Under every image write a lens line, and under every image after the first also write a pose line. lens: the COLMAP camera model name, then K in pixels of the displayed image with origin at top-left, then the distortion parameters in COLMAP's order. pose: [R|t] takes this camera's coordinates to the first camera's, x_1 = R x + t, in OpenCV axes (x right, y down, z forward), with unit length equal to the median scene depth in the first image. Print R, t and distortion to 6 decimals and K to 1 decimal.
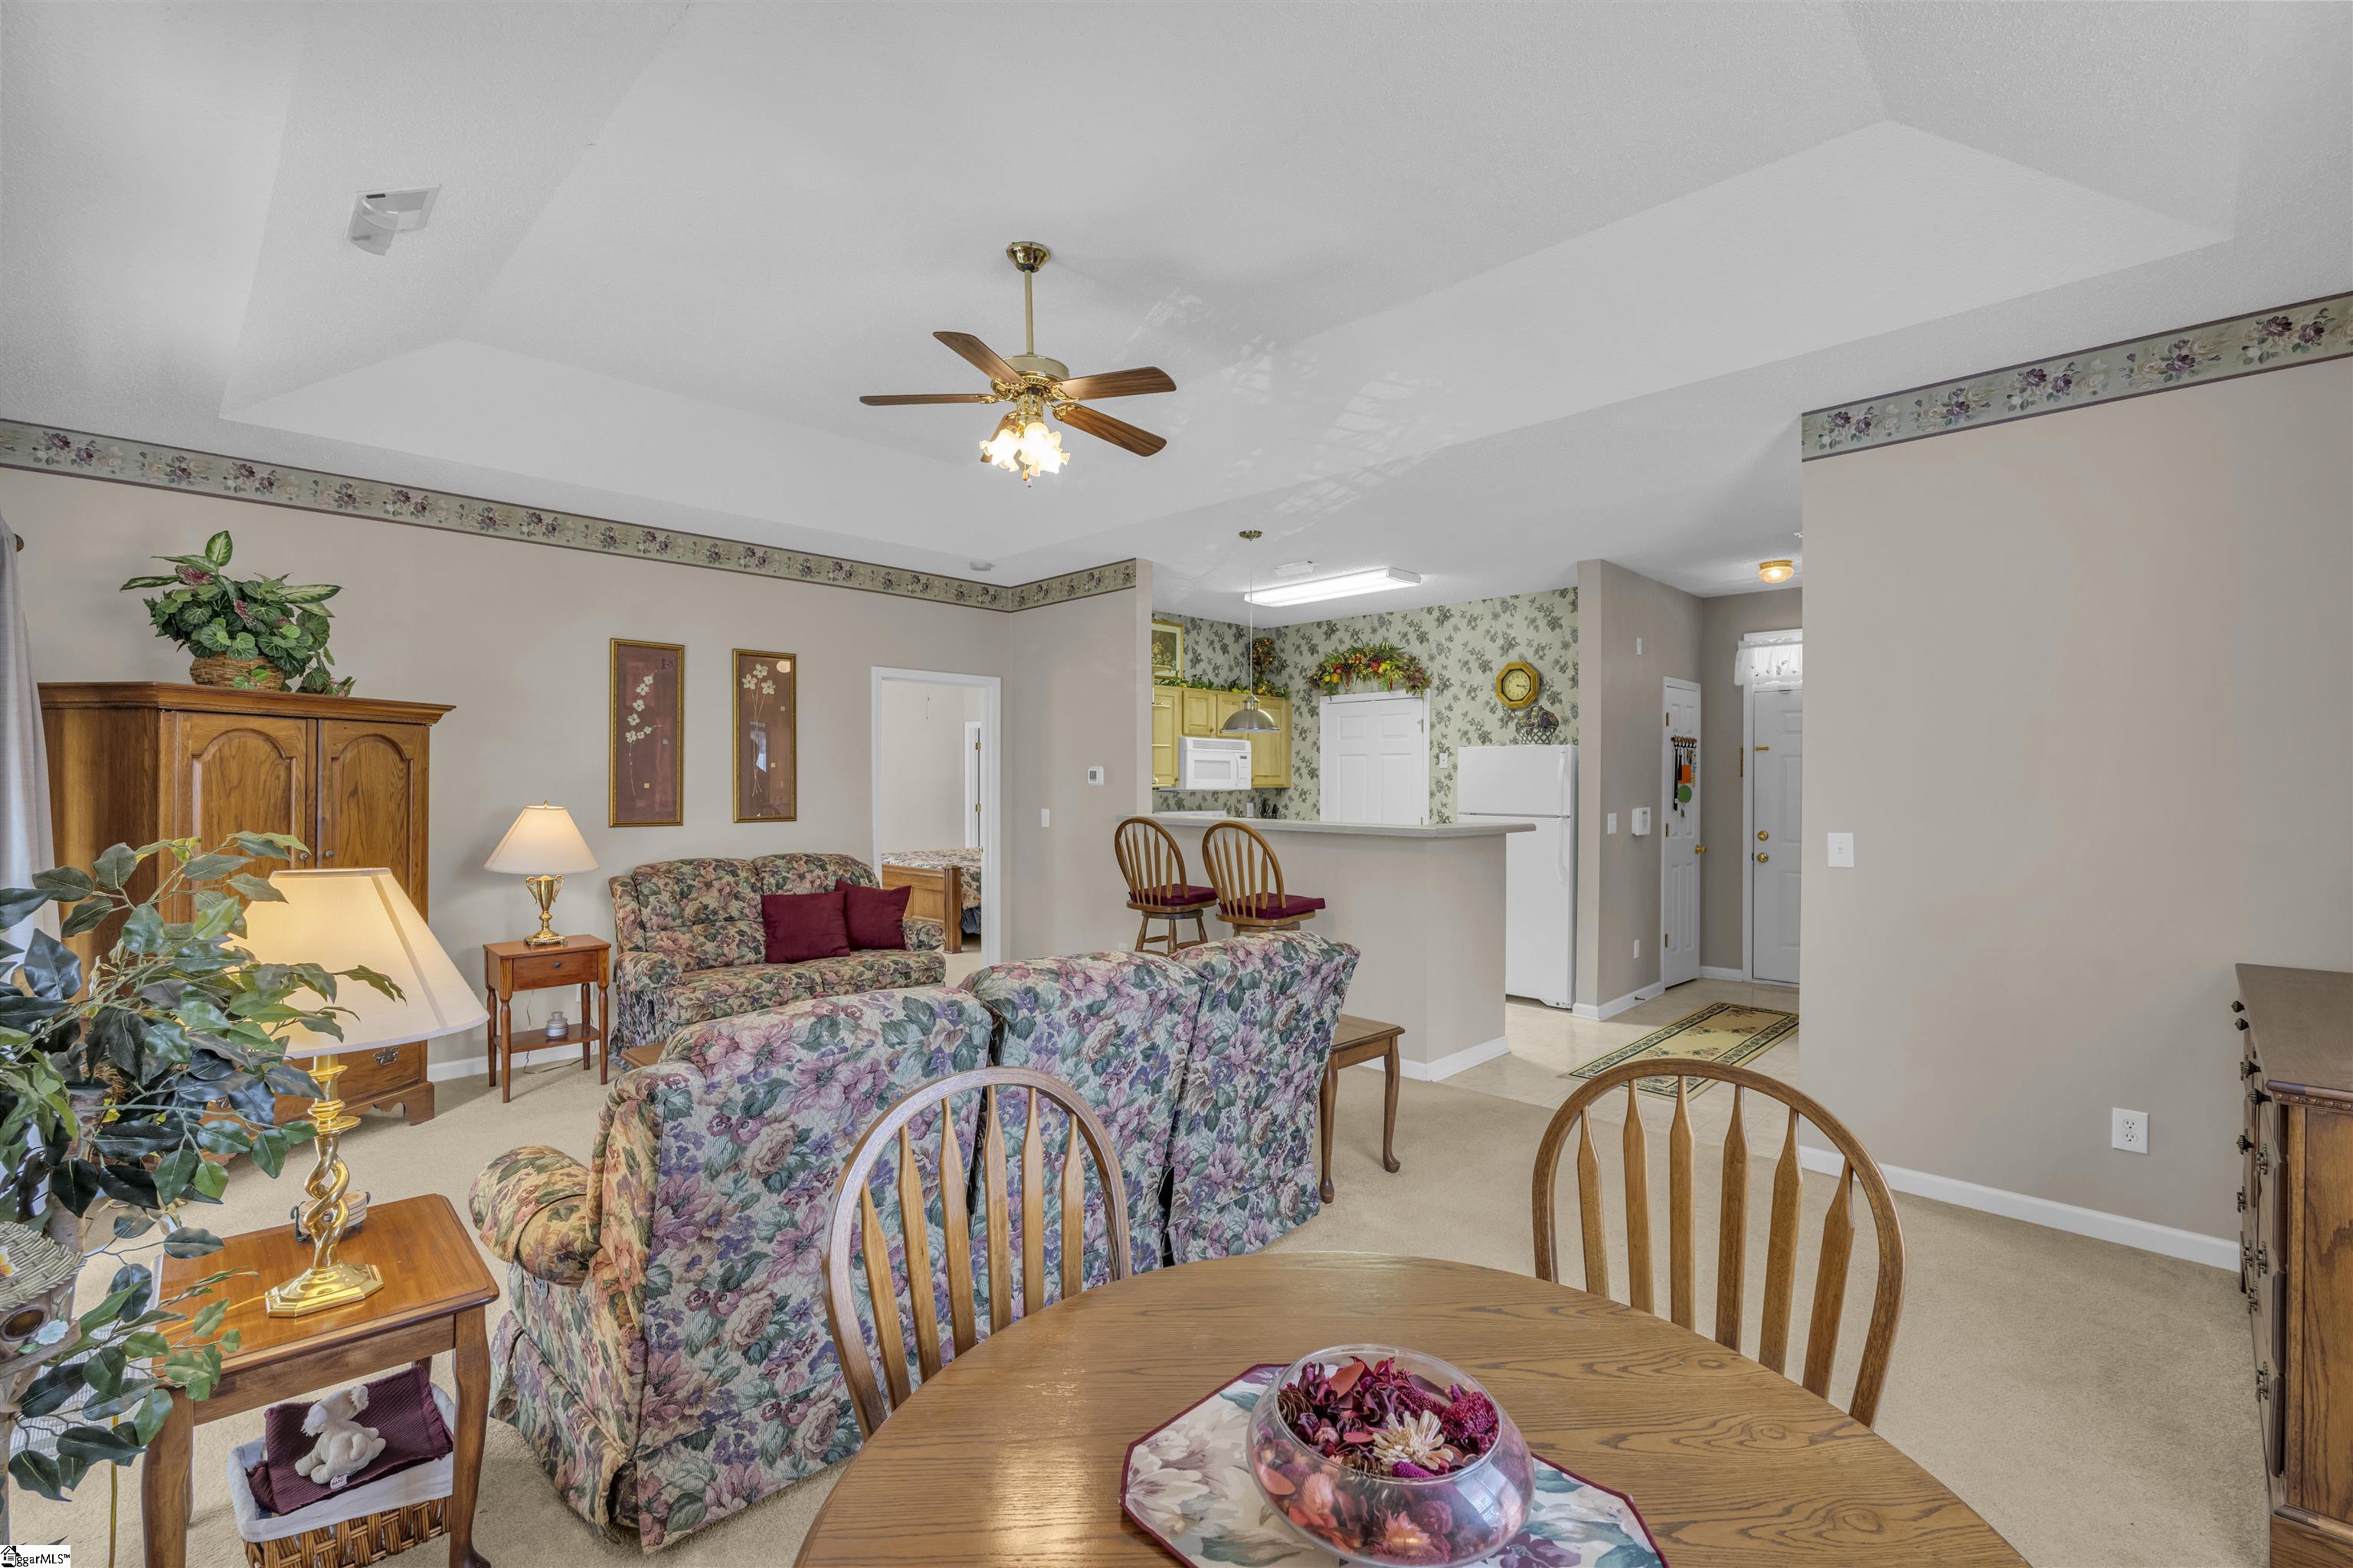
lens RADIAL K [[1041.4, 0, 1173.3], [0, 1041.4, 789.7], [0, 0, 1]] dist [-0.005220, -0.000182]
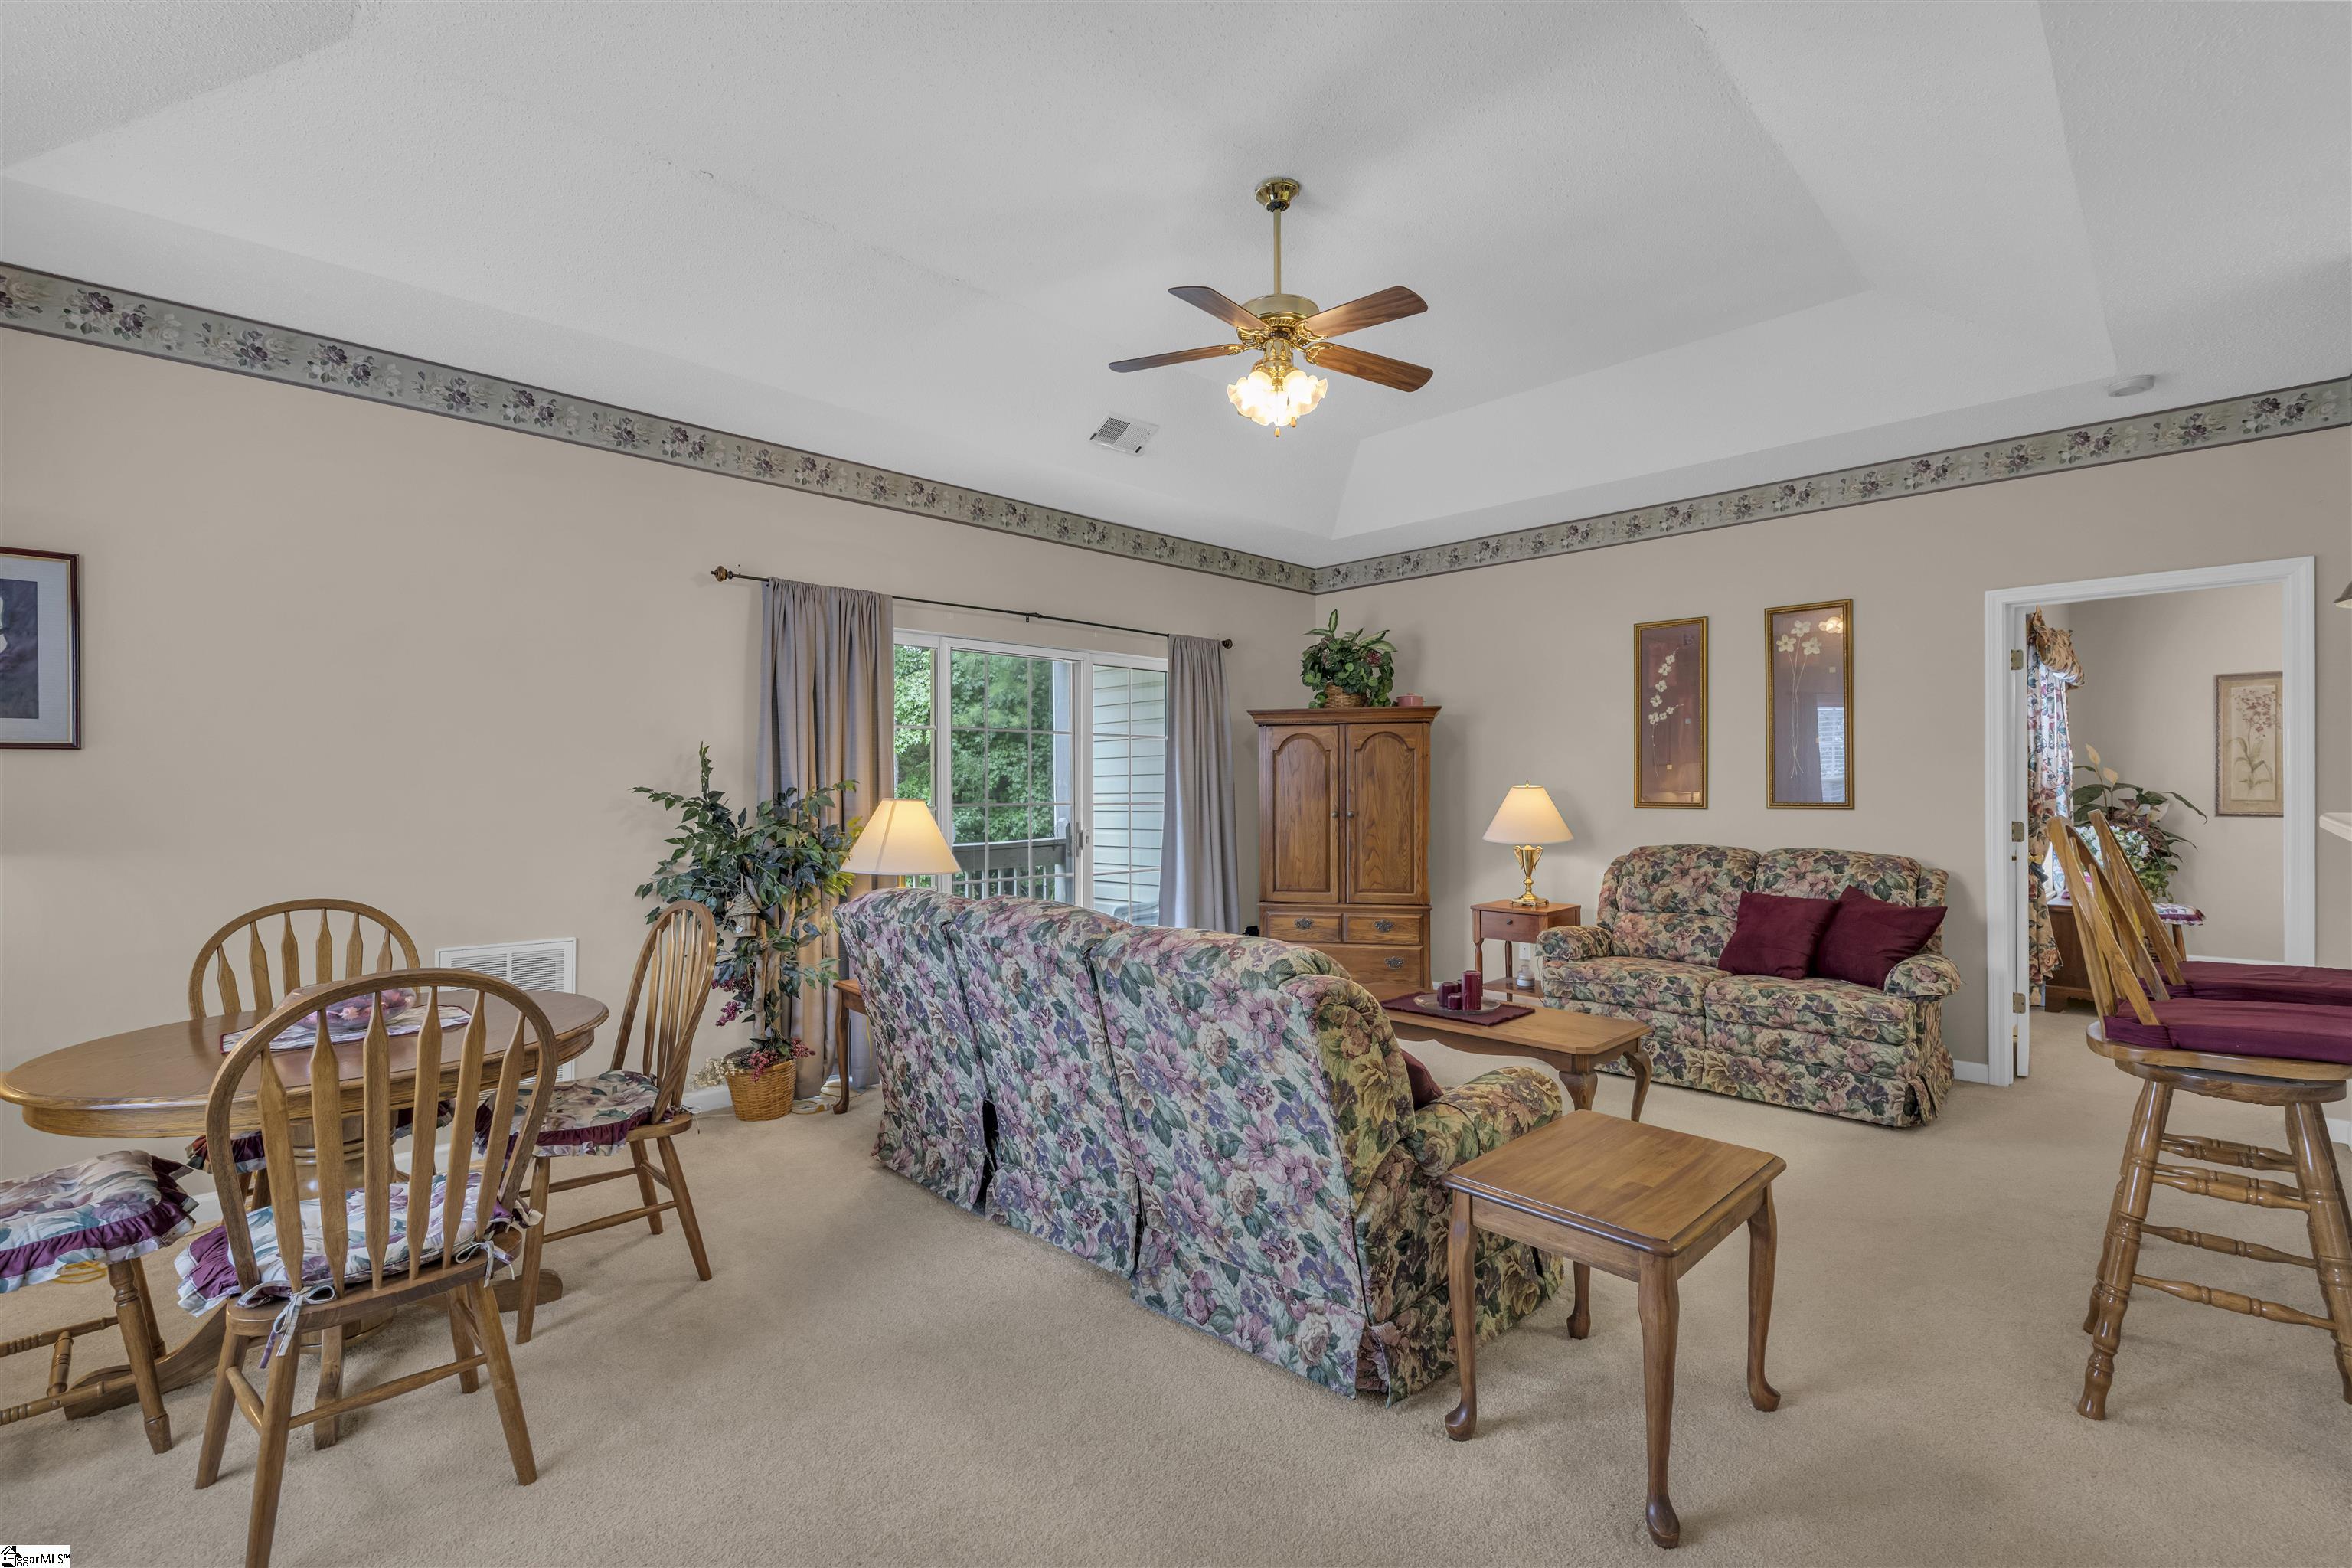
lens RADIAL K [[1040.9, 0, 1168.1], [0, 1040.9, 780.5], [0, 0, 1]] dist [-0.005220, -0.000182]
pose [[-0.021662, -0.004908, -0.999753, 0.382625], [-0.005446, 0.999974, -0.004791, 0.012612], [0.999751, 0.005341, -0.021688, 0.433209]]
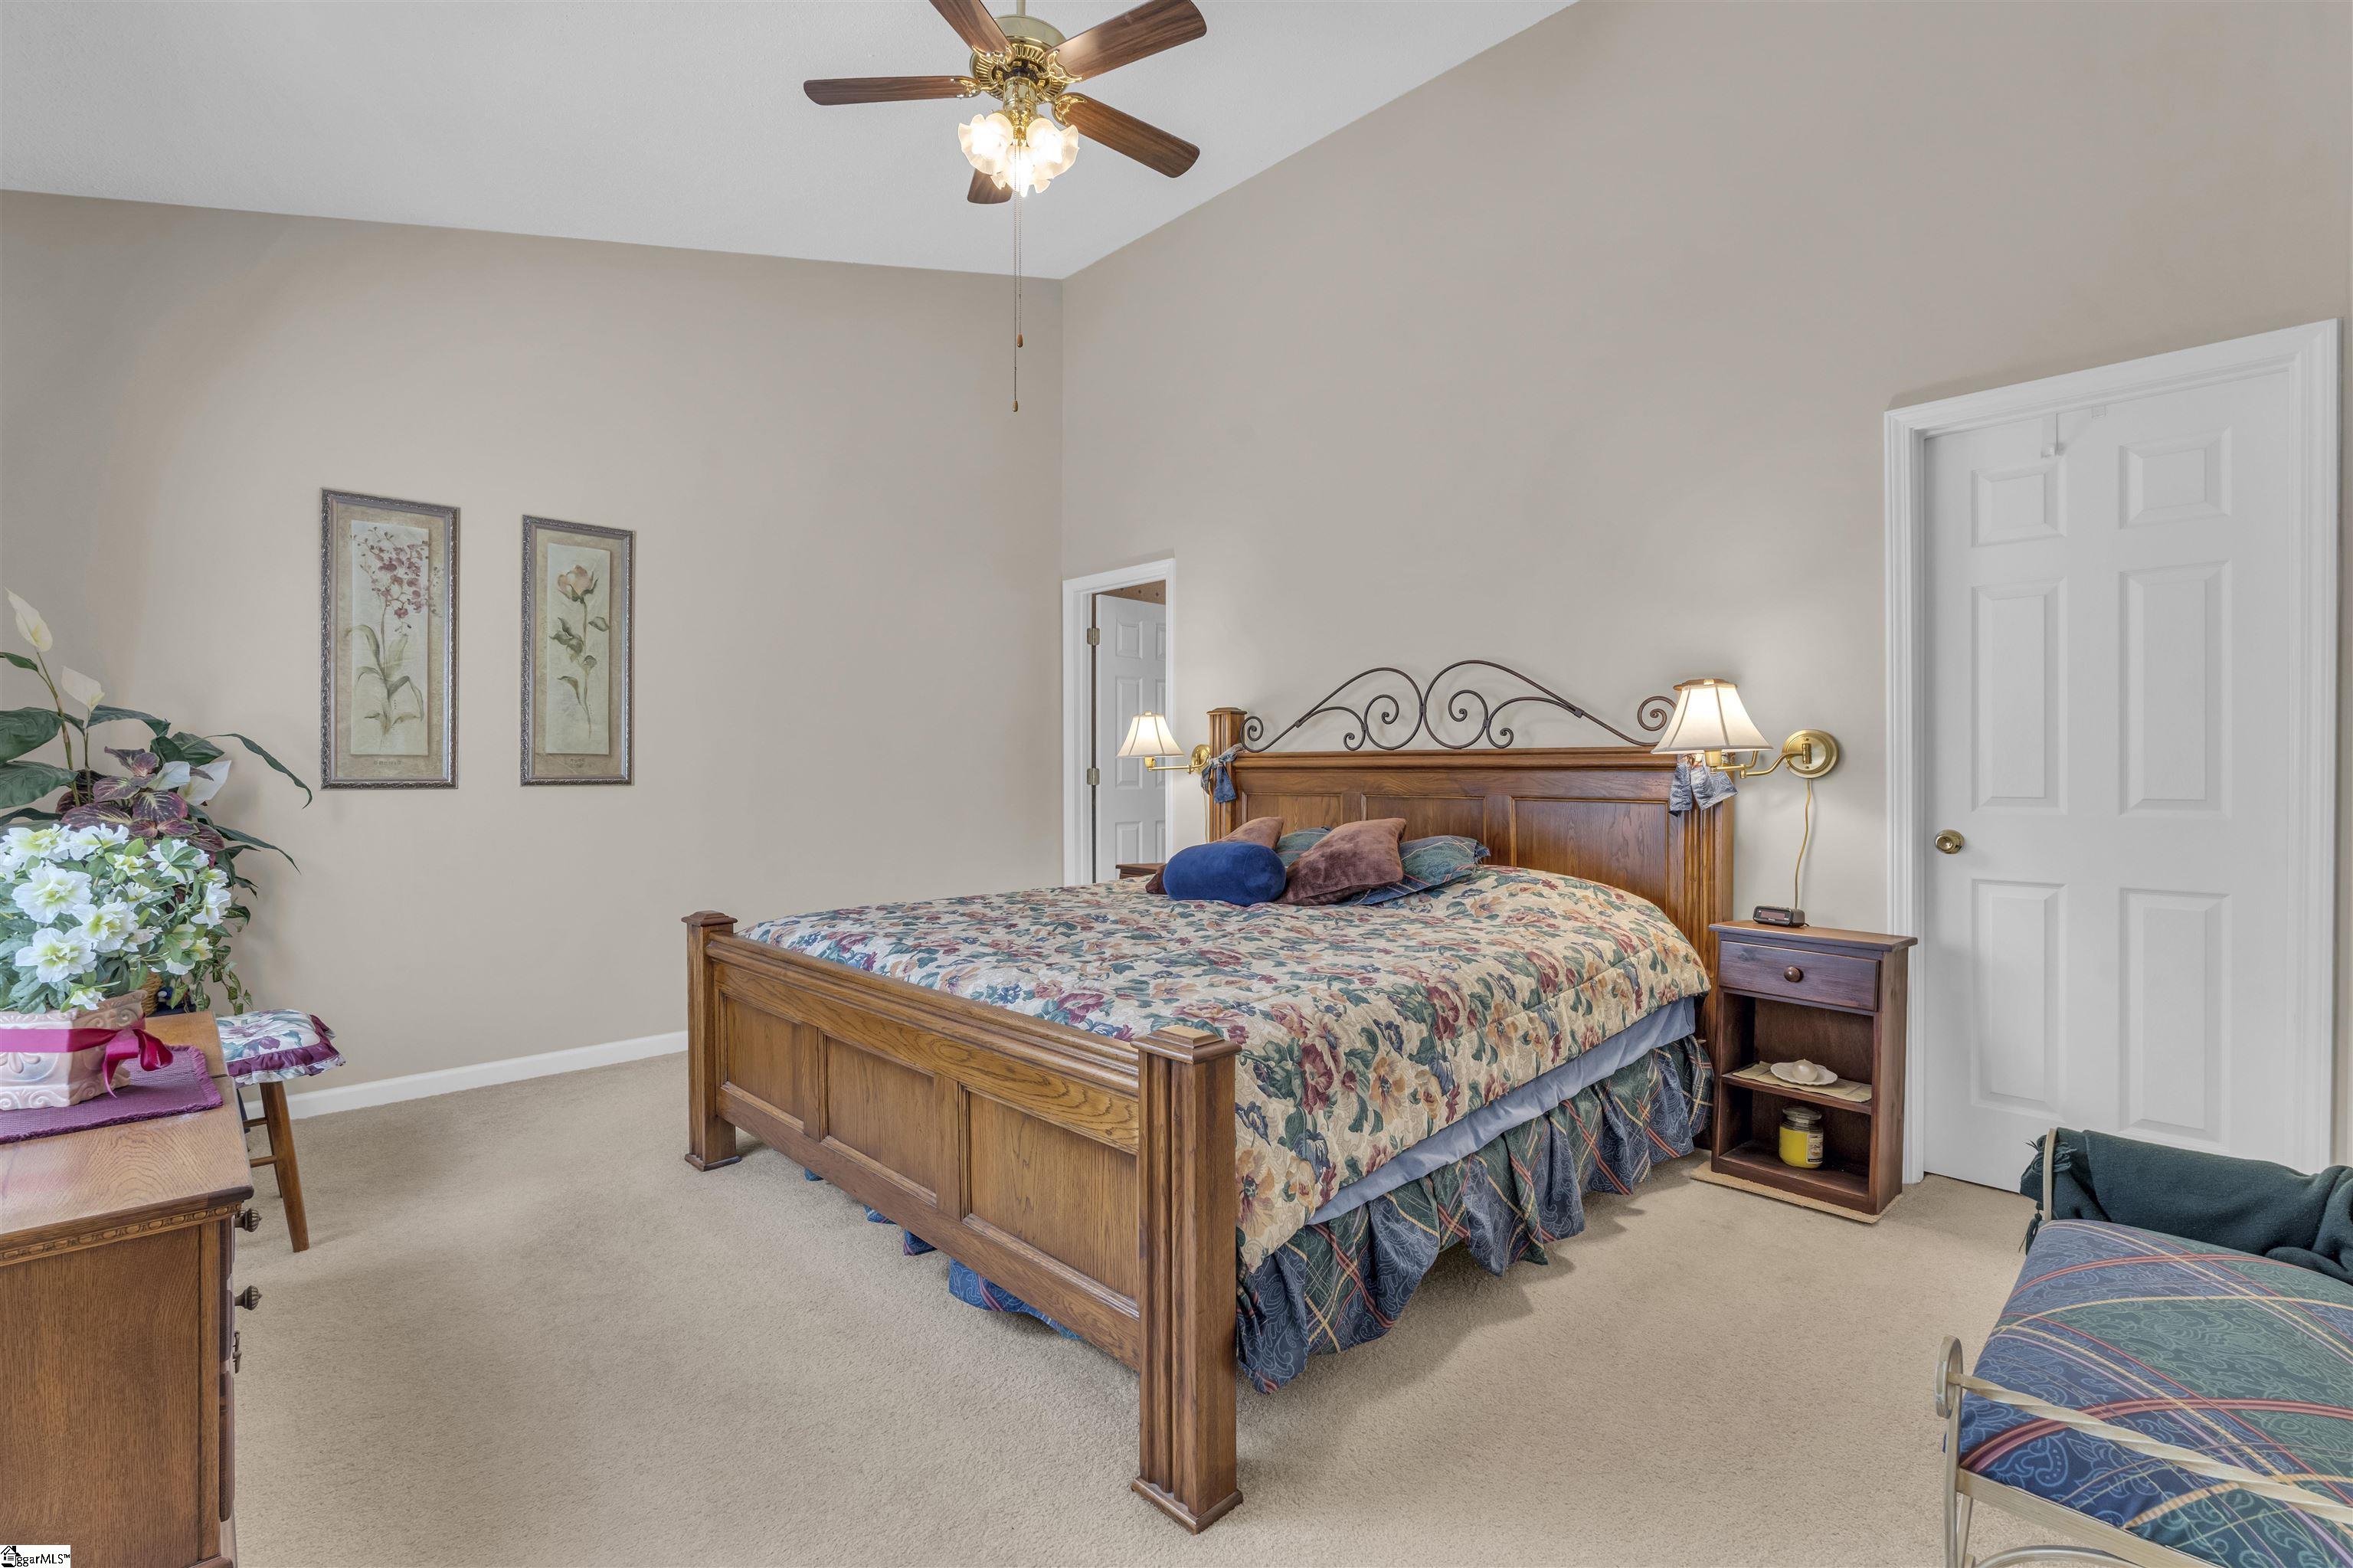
lens RADIAL K [[1041.4, 0, 1176.7], [0, 1041.4, 770.1], [0, 0, 1]] dist [-0.005220, -0.000182]
pose [[0.999349, -0.004107, -0.035856, -0.269769], [0.003919, 0.999978, -0.005320, 0.033093], [0.035877, 0.005176, 0.999343, 0.997783]]
